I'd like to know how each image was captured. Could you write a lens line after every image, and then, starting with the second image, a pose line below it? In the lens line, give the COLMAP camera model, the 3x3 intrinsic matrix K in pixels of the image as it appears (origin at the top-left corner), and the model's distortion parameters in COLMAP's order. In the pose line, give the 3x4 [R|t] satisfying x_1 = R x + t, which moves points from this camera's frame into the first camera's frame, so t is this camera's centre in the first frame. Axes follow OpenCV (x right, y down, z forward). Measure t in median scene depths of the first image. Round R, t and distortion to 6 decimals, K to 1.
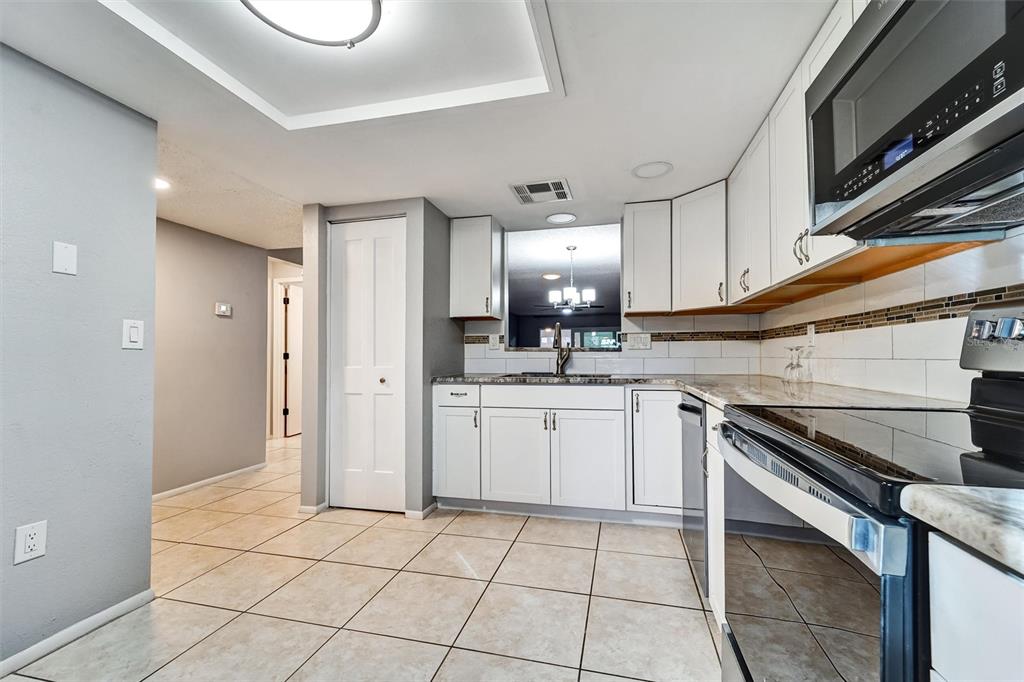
lens RADIAL K [[404.7, 0, 492.0], [0, 404.7, 349.6], [0, 0, 1]] dist [0.000146, -0.000041]
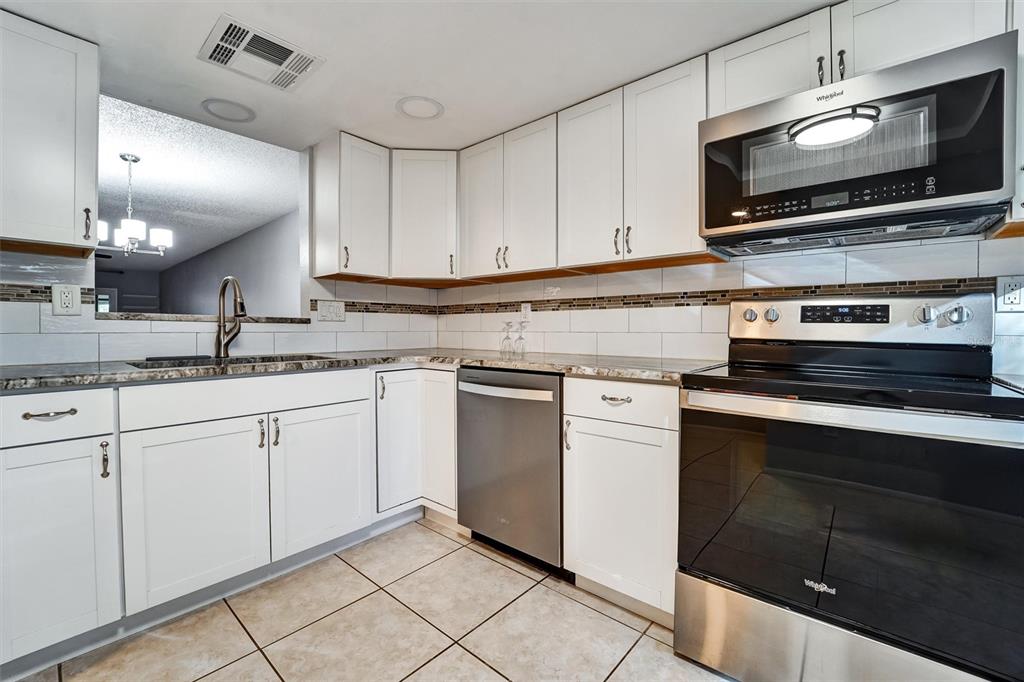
lens RADIAL K [[429.4, 0, 510.7], [0, 429.4, 335.8], [0, 0, 1]] dist [-0.017867, -0.000371]
pose [[0.452094, -0.008194, 0.891933, -0.275072], [-0.017933, 0.999672, 0.018274, 0.008154], [-0.891790, -0.024257, 0.451798, 0.367736]]
